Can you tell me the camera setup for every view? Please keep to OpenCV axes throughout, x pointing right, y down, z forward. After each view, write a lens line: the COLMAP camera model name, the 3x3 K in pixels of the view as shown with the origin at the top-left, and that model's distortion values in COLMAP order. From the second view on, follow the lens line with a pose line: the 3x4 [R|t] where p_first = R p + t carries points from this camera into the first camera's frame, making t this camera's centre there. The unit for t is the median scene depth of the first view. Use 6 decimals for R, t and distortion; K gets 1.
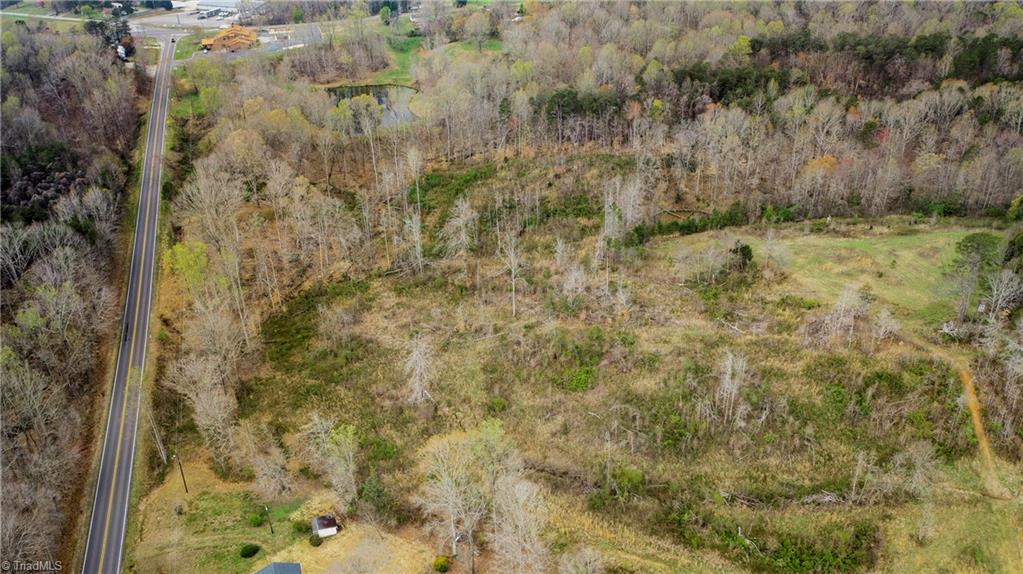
lens RADIAL K [[814.1, 0, 514.2], [0, 814.1, 286.9], [0, 0, 1]] dist [-0.022510, 0.002561]
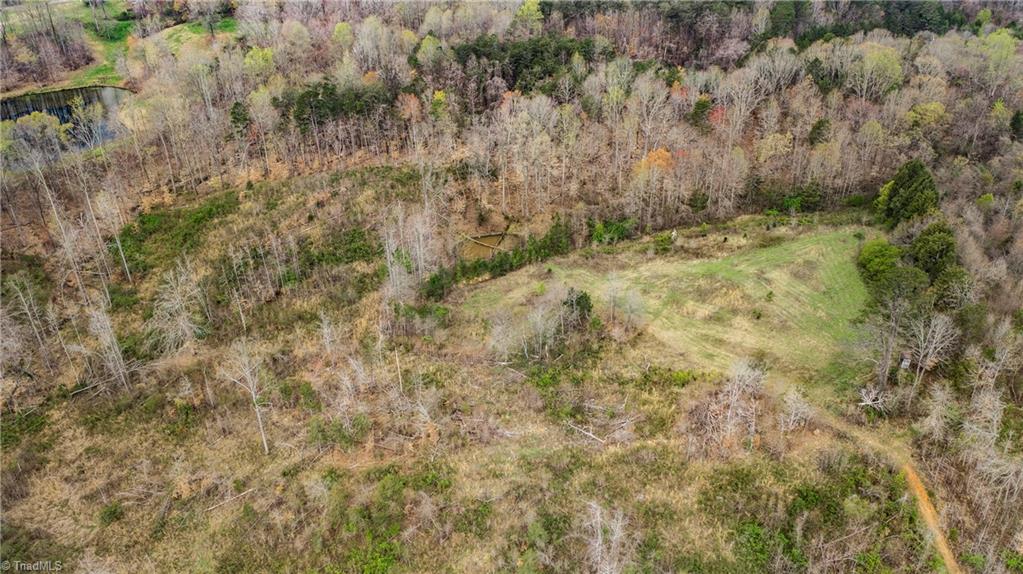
lens RADIAL K [[814.1, 0, 507.8], [0, 814.1, 285.5], [0, 0, 1]] dist [-0.022510, 0.002561]
pose [[0.966267, -0.131264, 0.221582, 0.048592], [0.121673, 0.990963, 0.056455, -0.090579], [-0.226990, -0.027590, 0.973506, 0.250420]]
